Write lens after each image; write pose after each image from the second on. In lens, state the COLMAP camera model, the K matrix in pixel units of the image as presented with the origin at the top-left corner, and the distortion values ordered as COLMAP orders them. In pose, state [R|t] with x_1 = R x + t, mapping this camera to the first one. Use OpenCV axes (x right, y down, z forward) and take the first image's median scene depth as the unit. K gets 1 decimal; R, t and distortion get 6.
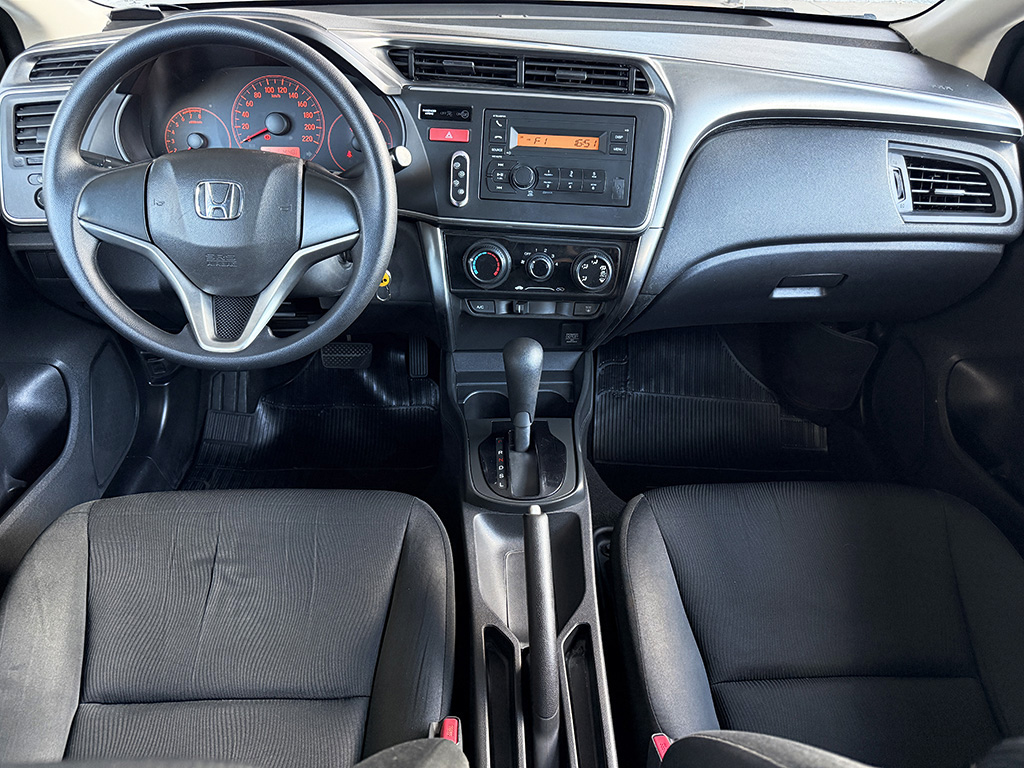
lens RADIAL K [[735.0, 0, 507.4], [0, 735.0, 395.5], [0, 0, 1]] dist [0.005933, -0.006929]
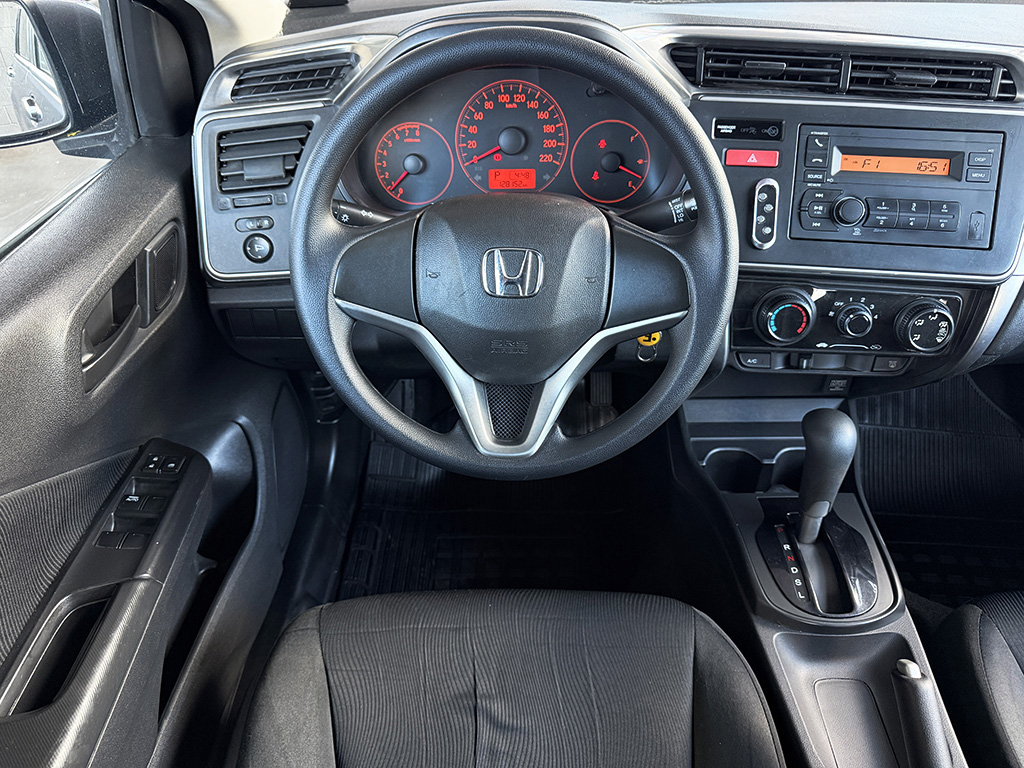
lens RADIAL K [[721.5, 0, 512.0], [0, 721.5, 384.0], [0, 0, 1]] dist [-0.006796, -0.004917]
pose [[0.998515, -0.000969, -0.054466, -0.293771], [0.003922, 0.998526, 0.054135, -0.155732], [0.054333, -0.054268, 0.997047, 0.206088]]
